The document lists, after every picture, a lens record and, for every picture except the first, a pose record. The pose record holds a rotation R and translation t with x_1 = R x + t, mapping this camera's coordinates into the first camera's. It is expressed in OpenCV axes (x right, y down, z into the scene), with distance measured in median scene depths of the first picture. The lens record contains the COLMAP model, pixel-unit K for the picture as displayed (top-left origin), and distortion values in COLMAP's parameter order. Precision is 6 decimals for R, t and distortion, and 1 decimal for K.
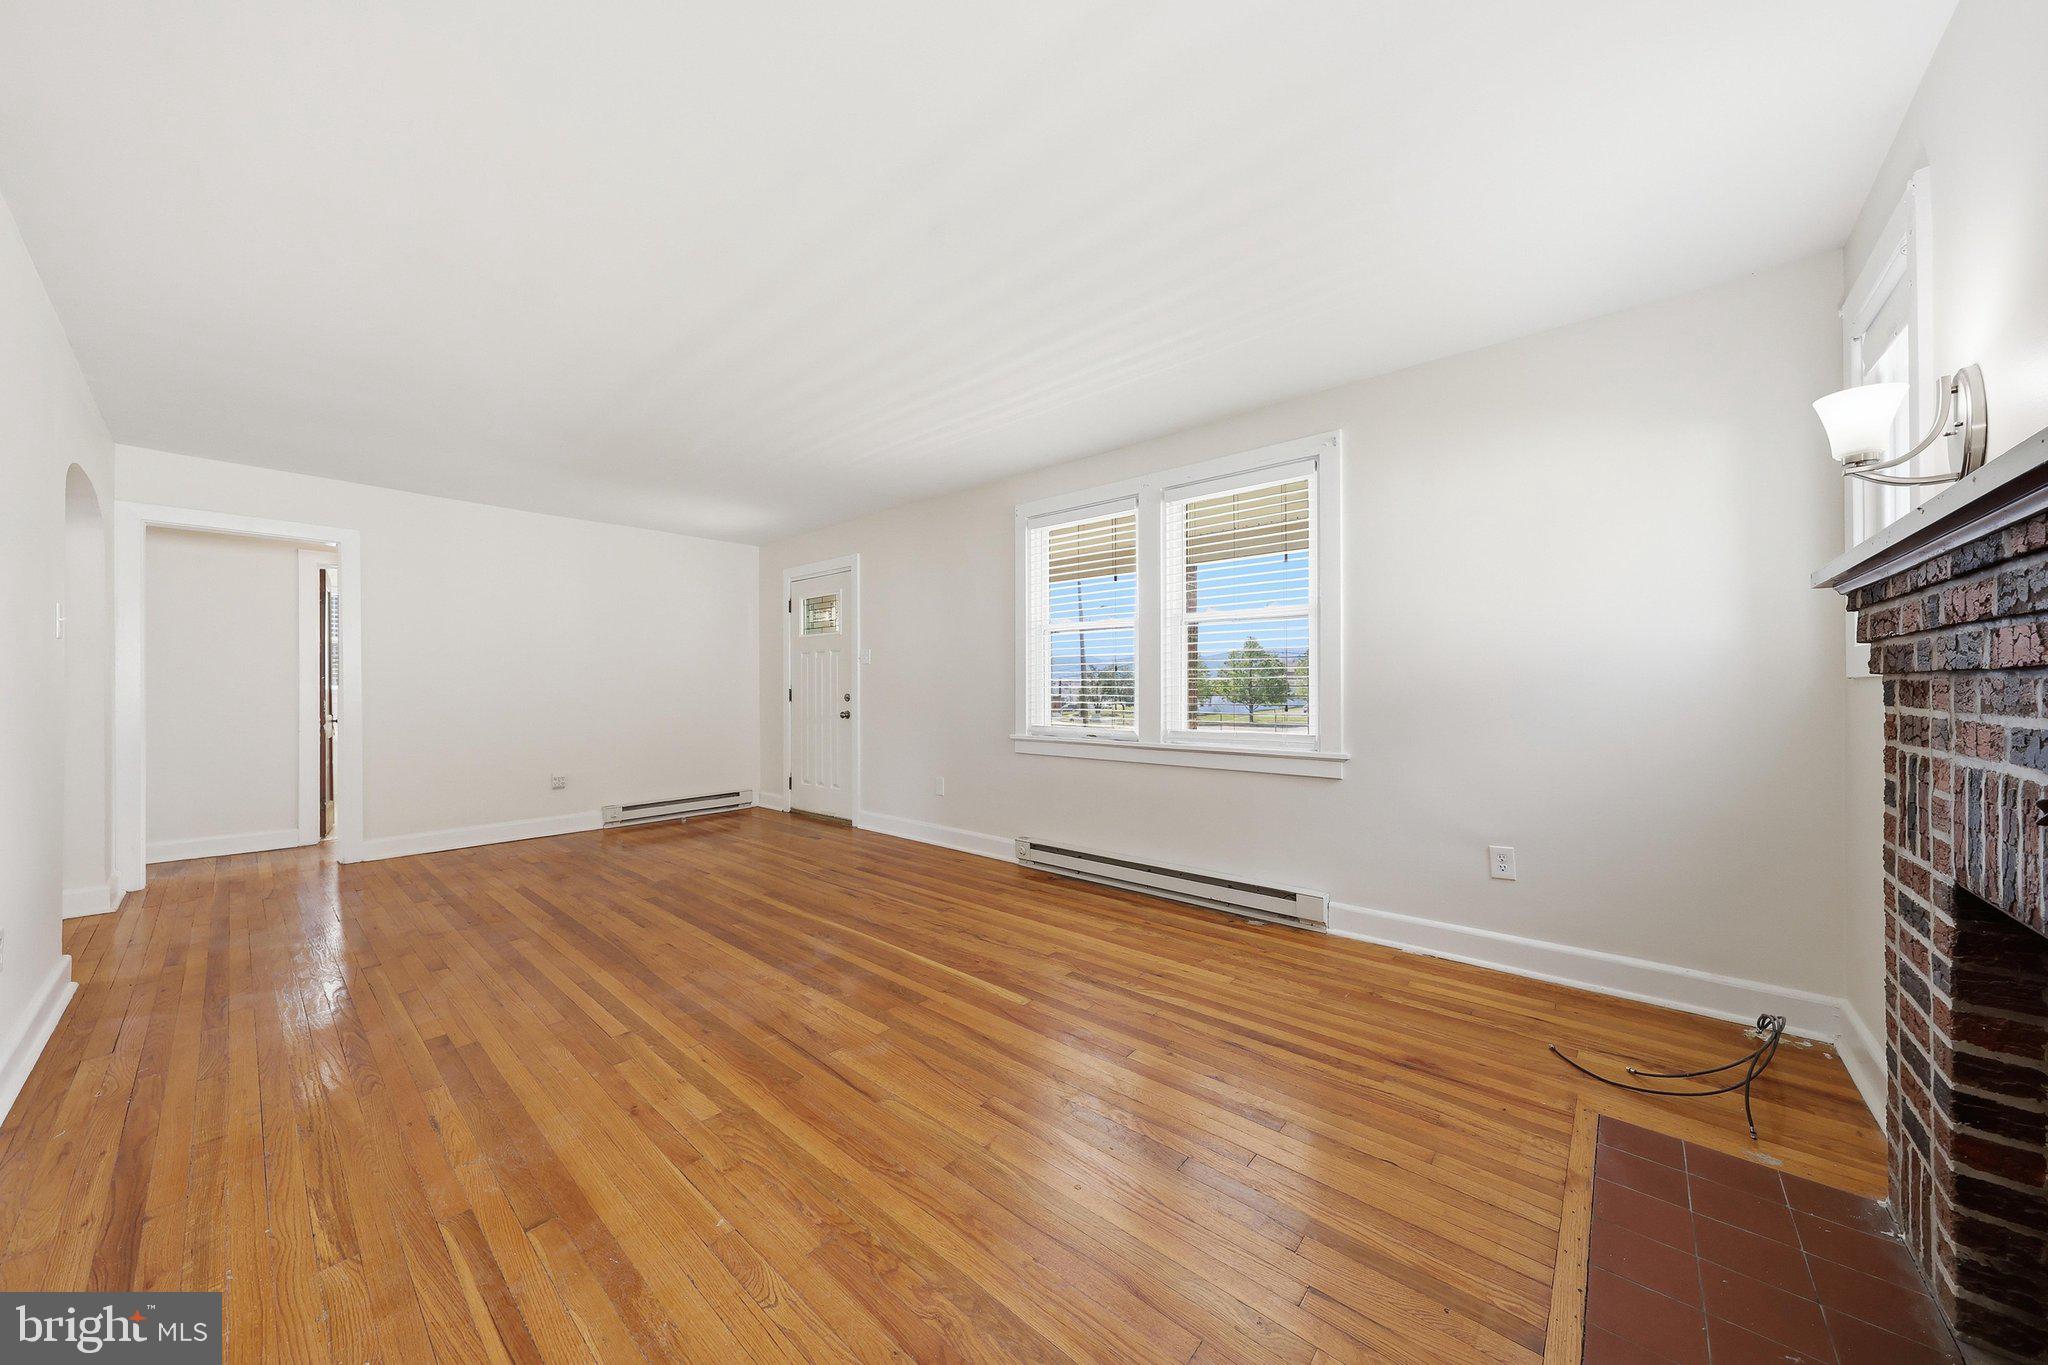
lens RADIAL K [[691.7, 0, 1018.1], [0, 691.7, 680.9], [0, 0, 1]] dist [0.002780, 0.000060]
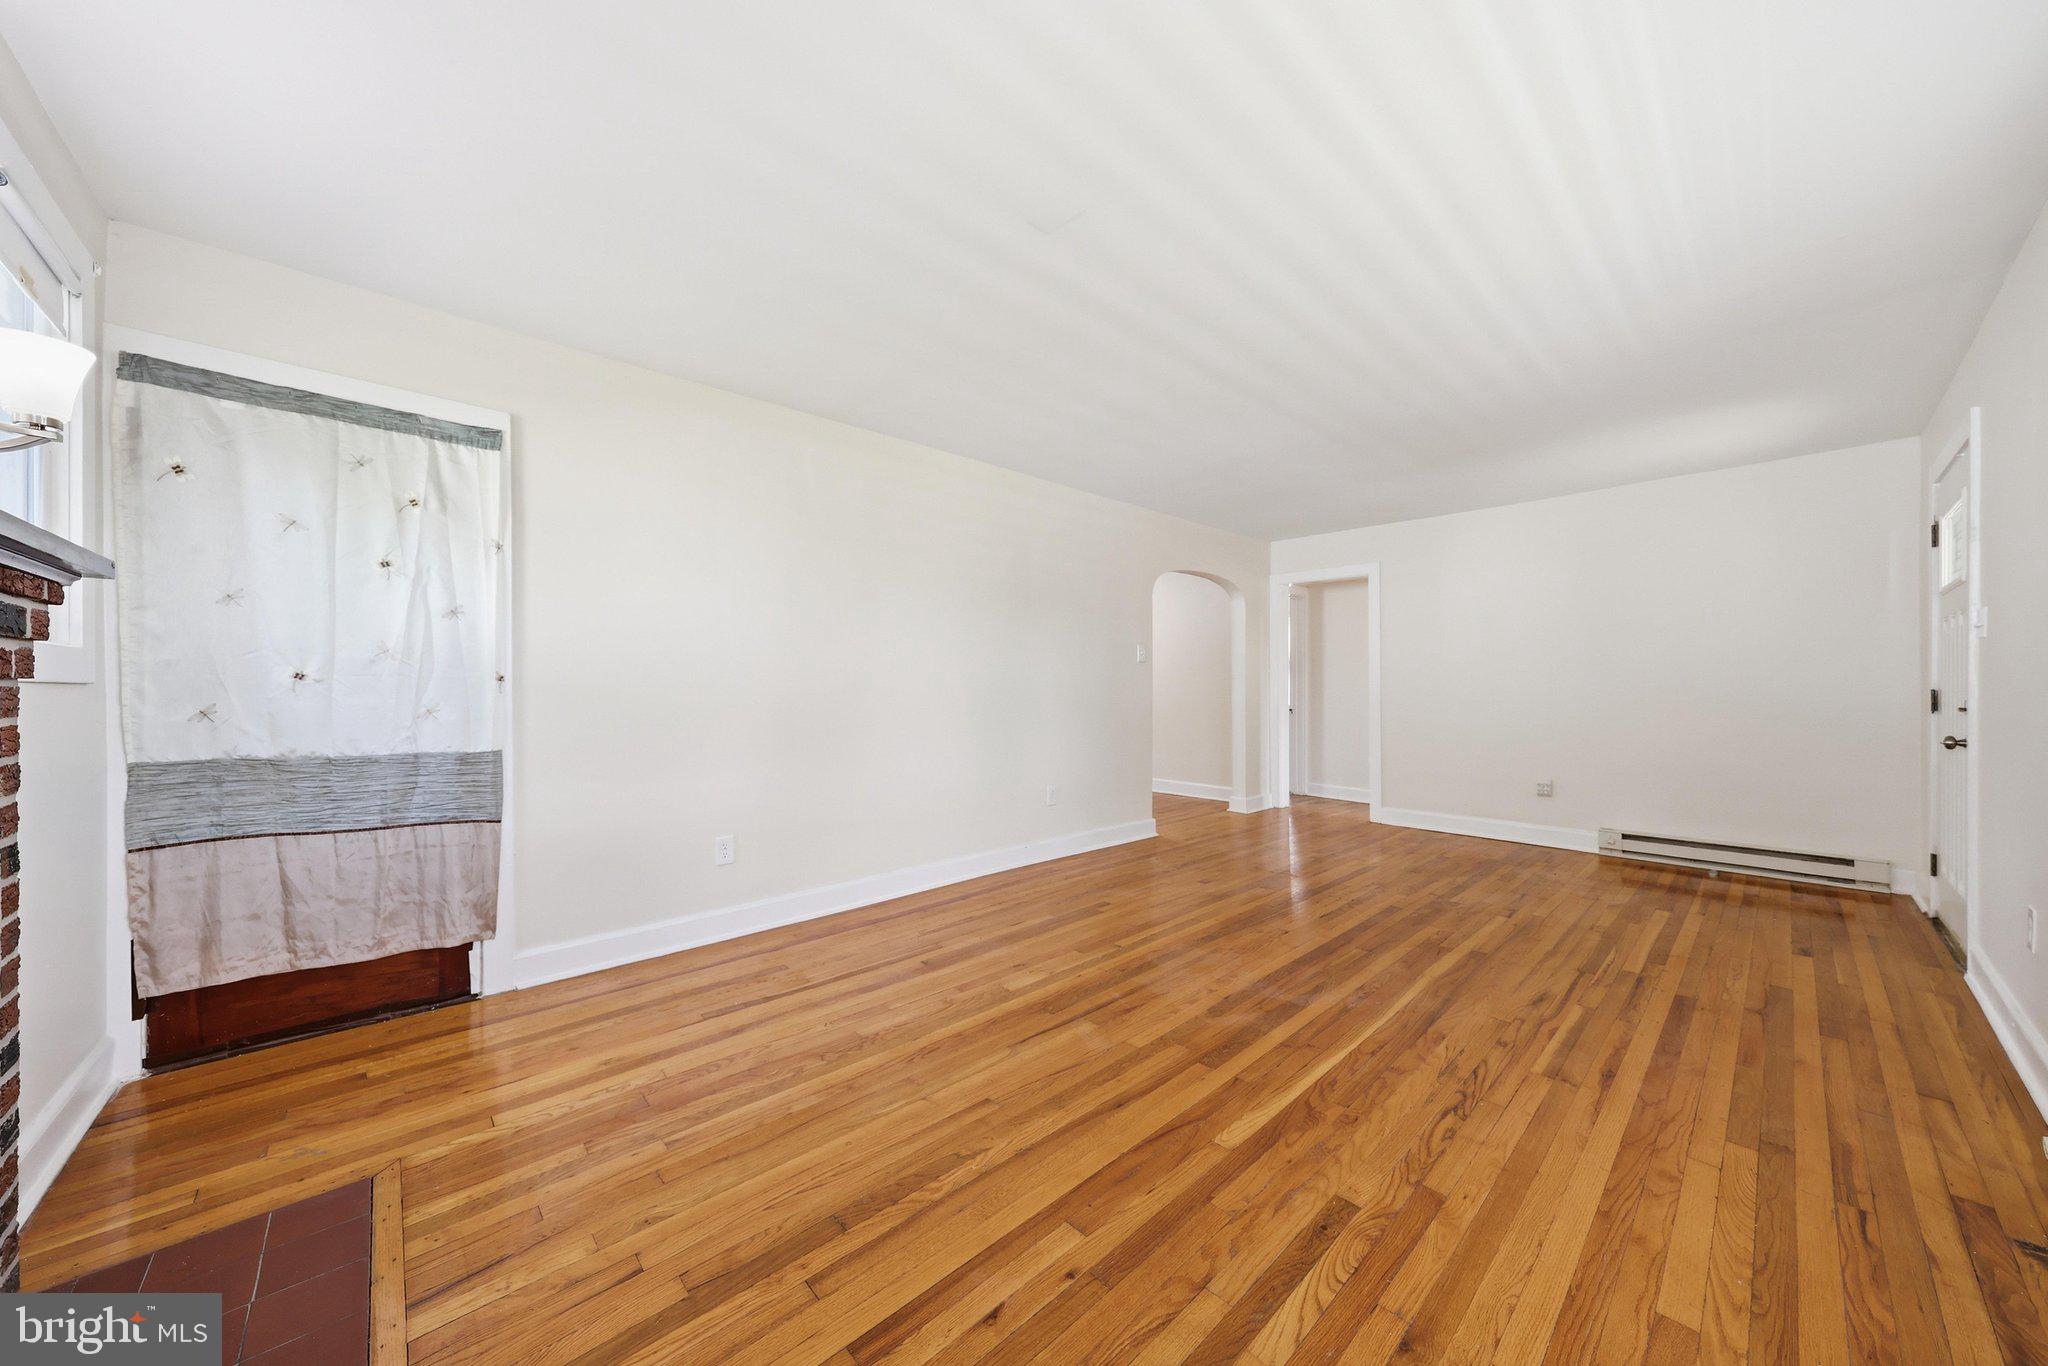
lens RADIAL K [[691.7, 0, 1029.3], [0, 691.7, 702.0], [0, 0, 1]] dist [0.002780, 0.000060]
pose [[-0.103943, 0.020257, -0.994377, 0.551064], [0.010692, 0.999758, 0.019249, 0.003483], [0.994526, -0.008631, -0.104134, 0.681544]]
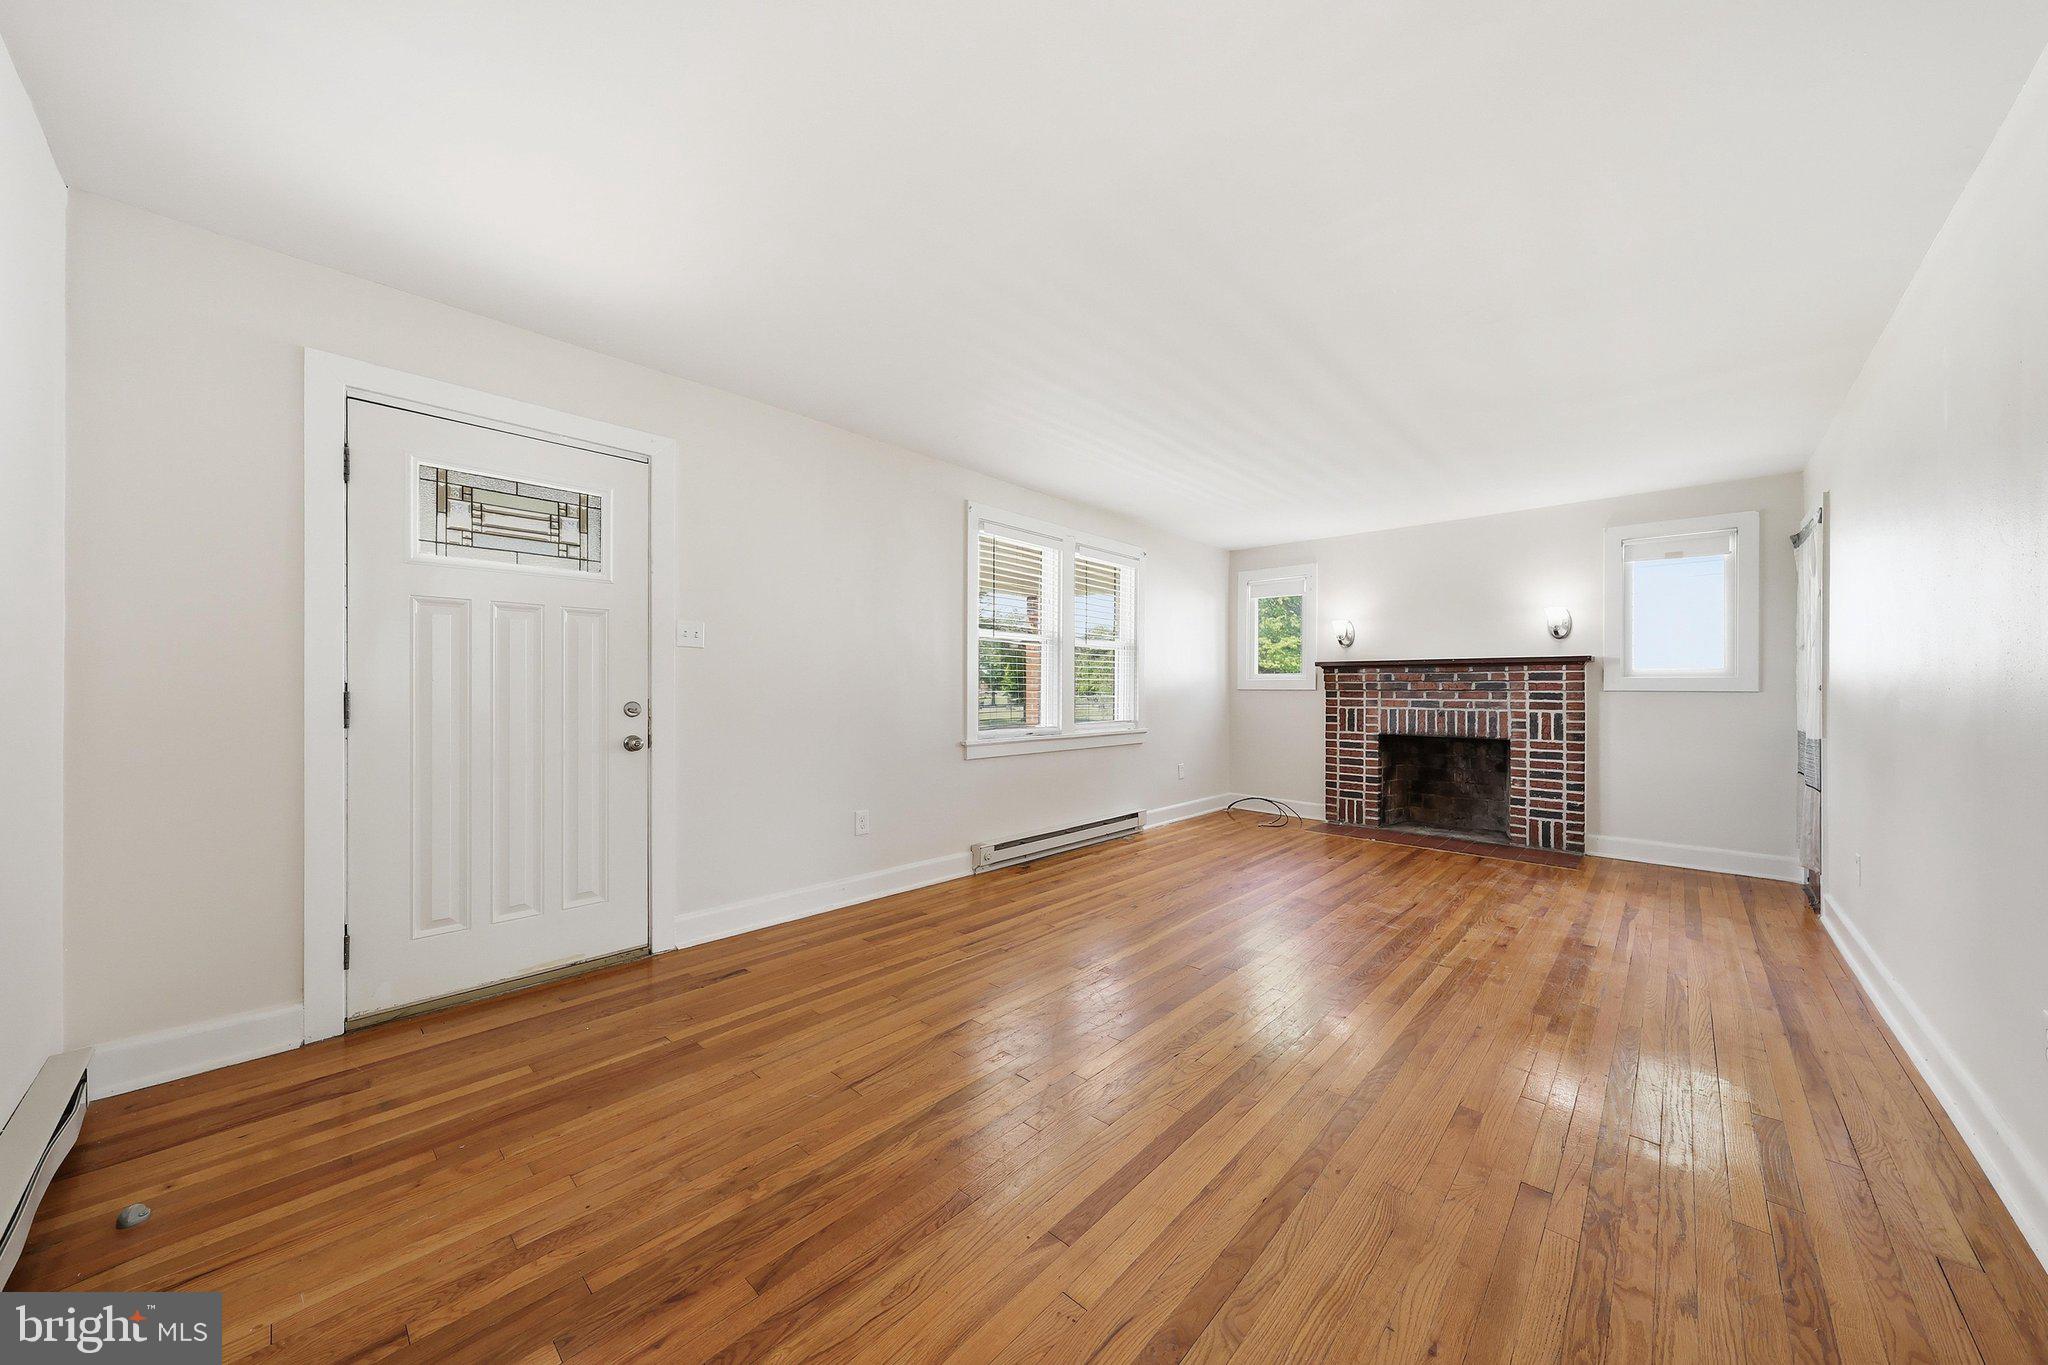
lens RADIAL K [[691.7, 0, 1022.2], [0, 691.7, 688.7], [0, 0, 1]] dist [0.002780, 0.000060]
pose [[0.029537, 0.003661, 0.999557, -1.312183], [-0.015350, 0.999877, -0.003208, 0.010024], [-0.999446, -0.015249, 0.029589, 1.227956]]
